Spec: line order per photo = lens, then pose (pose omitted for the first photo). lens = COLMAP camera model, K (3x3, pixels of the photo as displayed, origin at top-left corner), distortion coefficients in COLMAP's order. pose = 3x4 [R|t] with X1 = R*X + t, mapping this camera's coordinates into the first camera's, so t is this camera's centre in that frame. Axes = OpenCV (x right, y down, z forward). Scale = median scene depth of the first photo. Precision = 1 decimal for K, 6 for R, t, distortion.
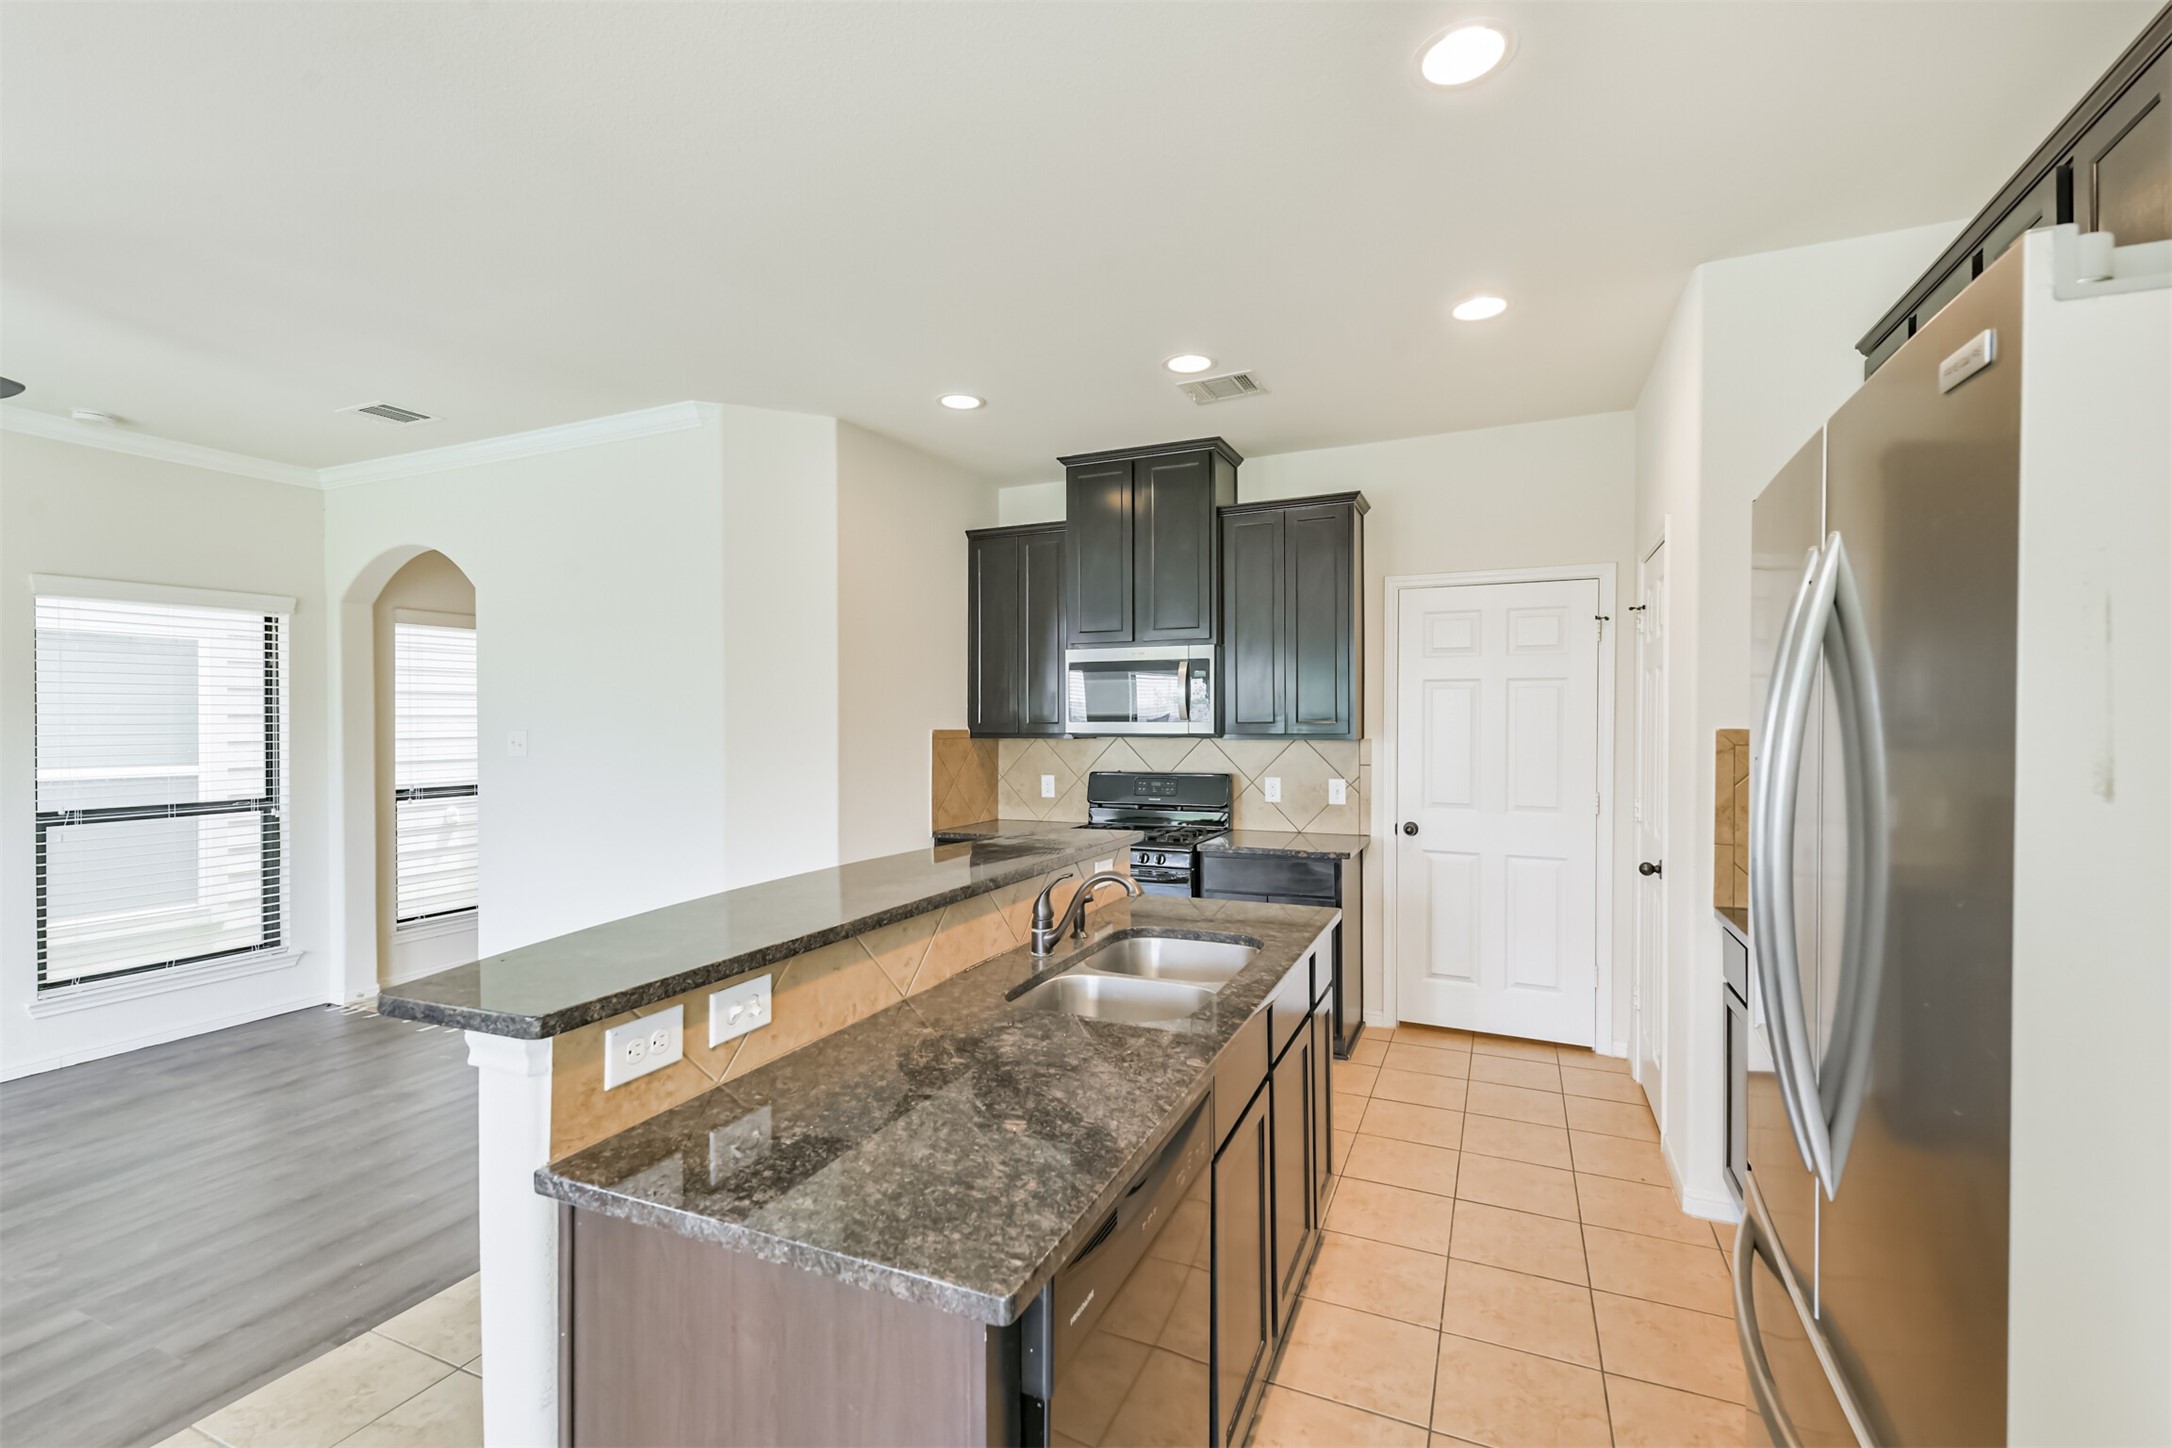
lens RADIAL K [[953.9, 0, 1079.8], [0, 953.9, 722.2], [0, 0, 1]] dist [0.012672, -0.000036]
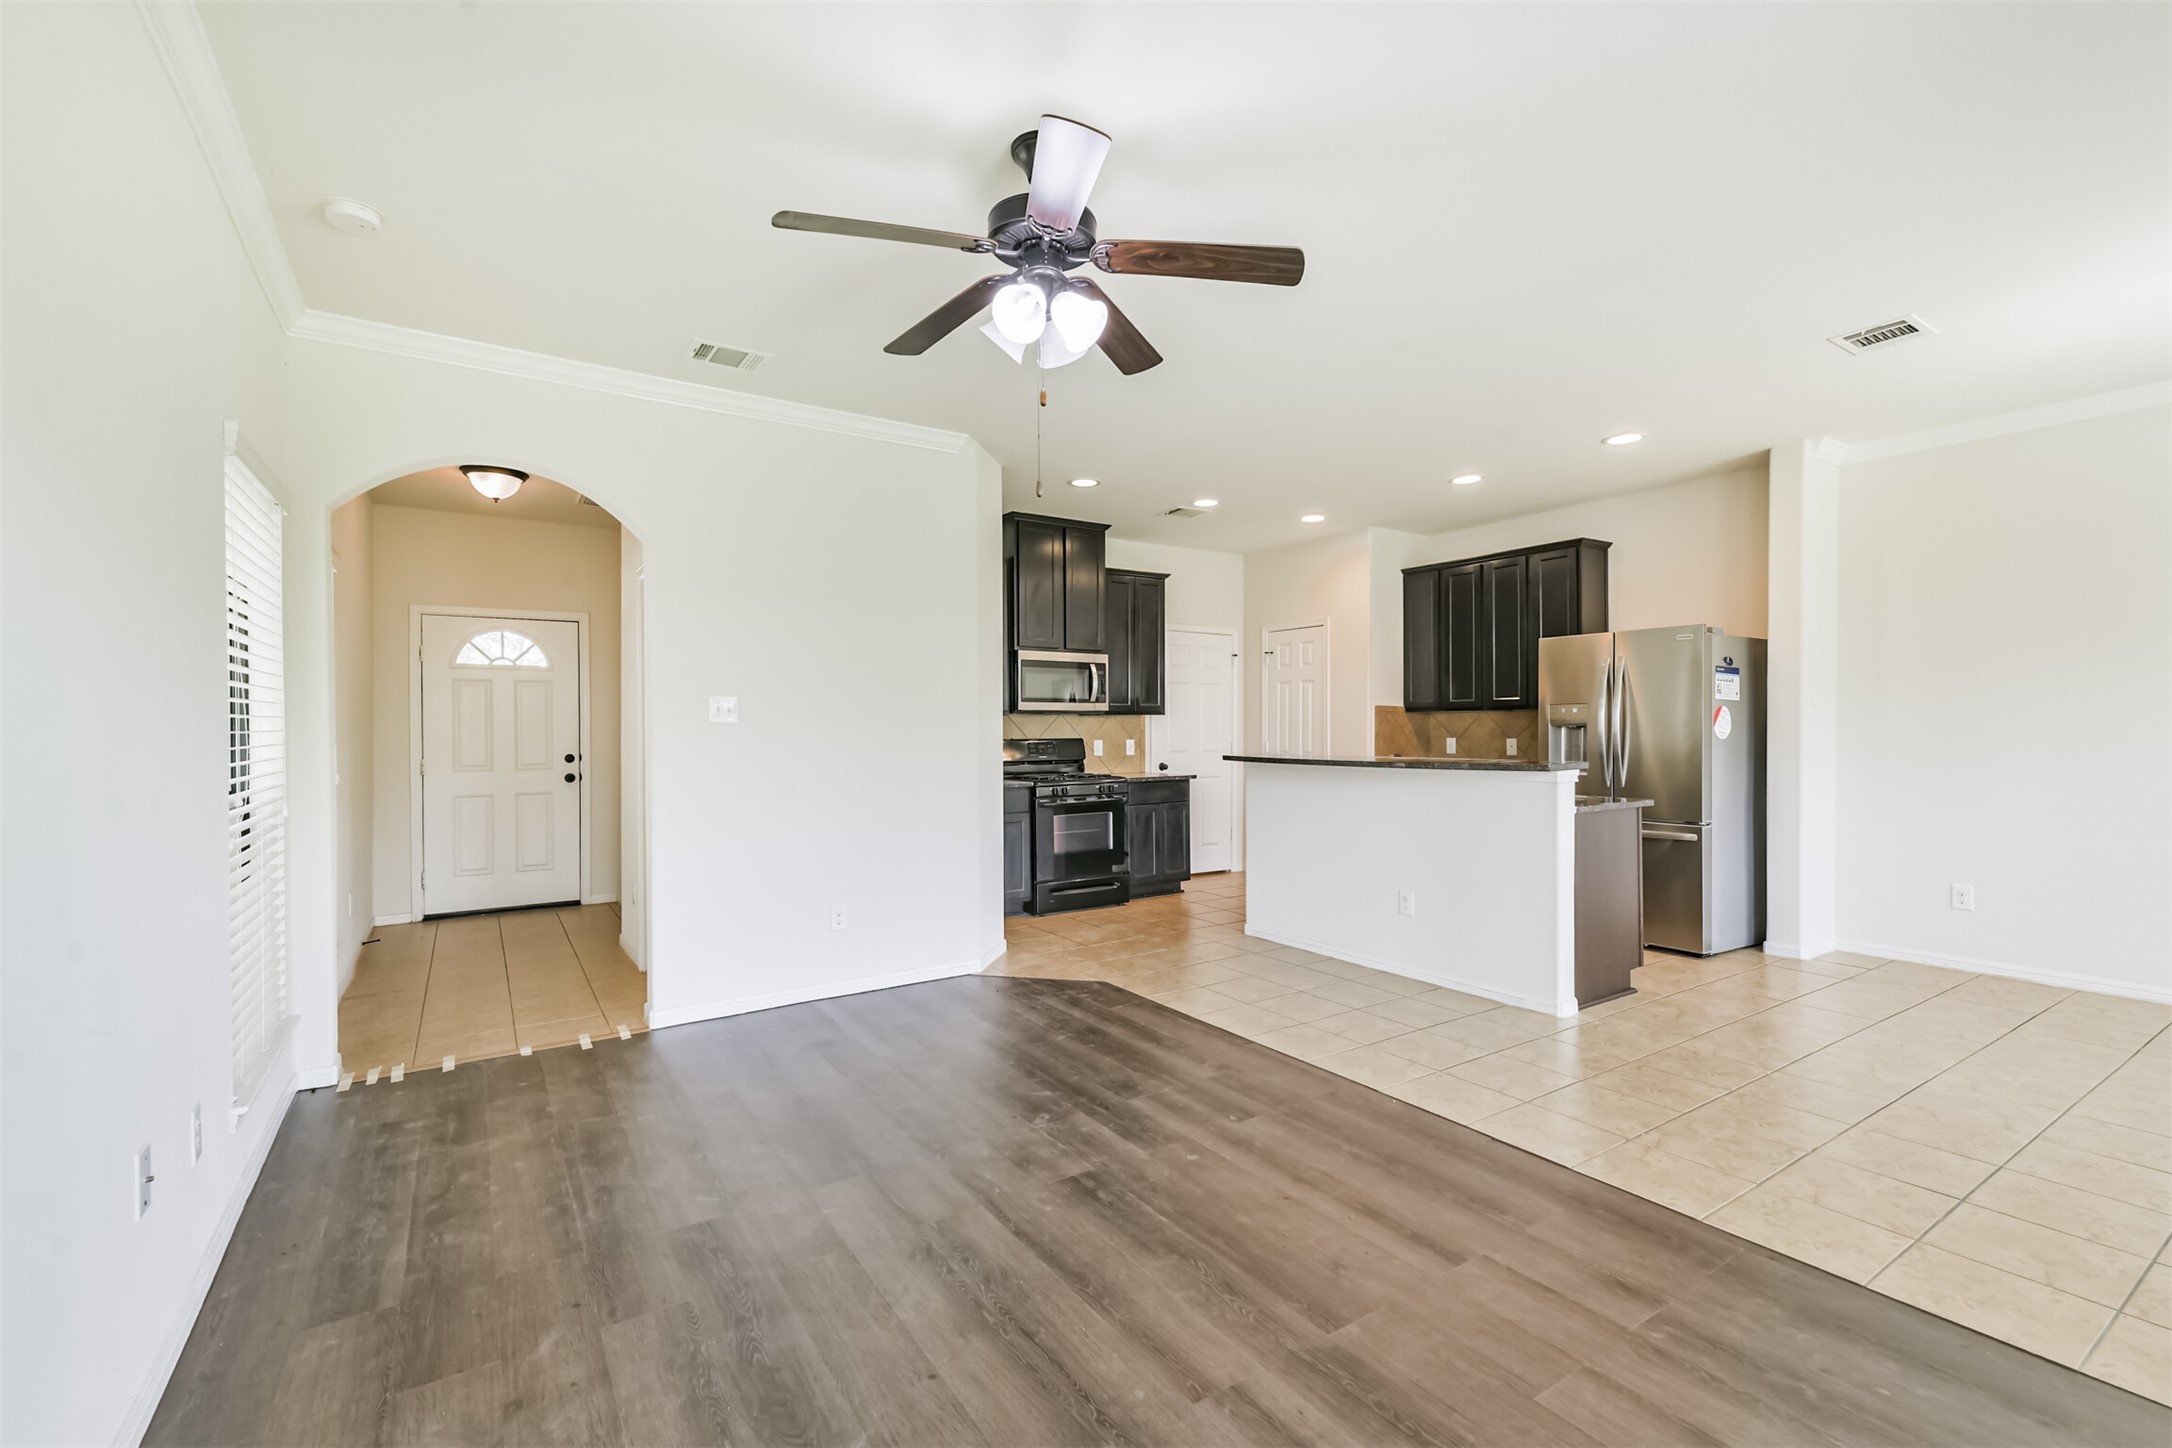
lens RADIAL K [[931.8, 0, 1080.0], [0, 931.8, 727.5], [0, 0, 1]] dist [0.004139, -0.000367]
pose [[0.543734, -0.000163, 0.839258, -1.146794], [0.003890, 0.999990, -0.002326, 0.041708], [-0.839249, 0.004529, 0.543729, 0.188200]]
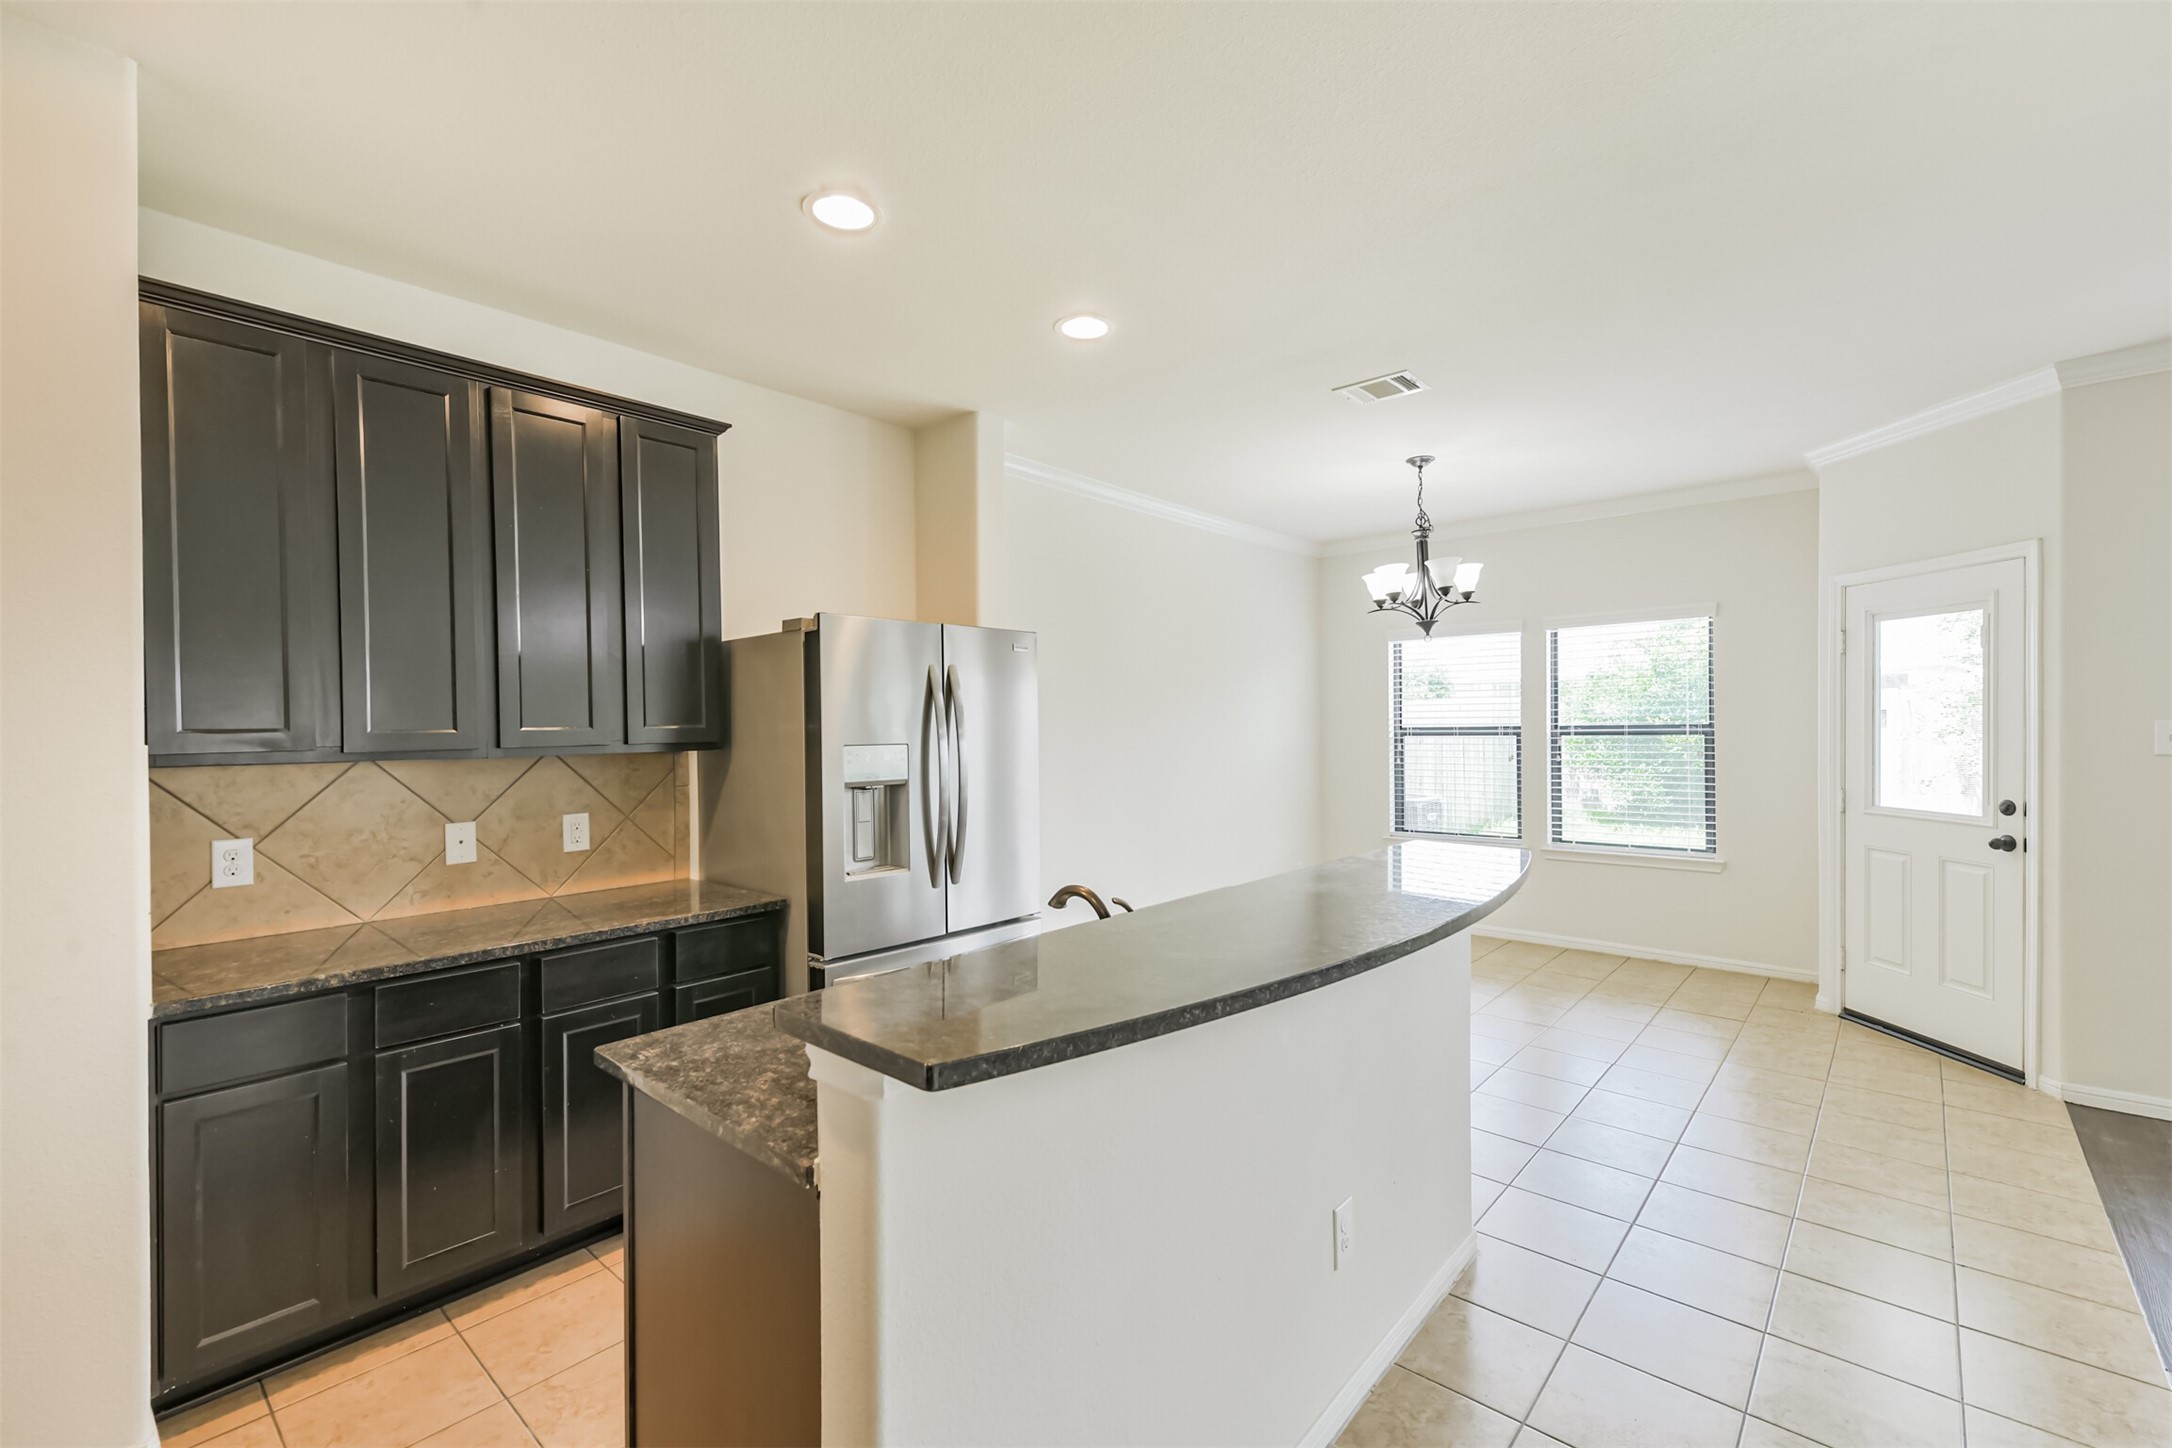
lens RADIAL K [[925.6, 0, 1084.1], [0, 925.6, 746.3], [0, 0, 1]] dist [0.031072, -0.010993]
pose [[-0.952605, 0.006666, 0.304138, -0.118321], [0.013869, 0.999672, 0.021529, -0.000743], [-0.303894, 0.024727, -0.952385, 0.884721]]
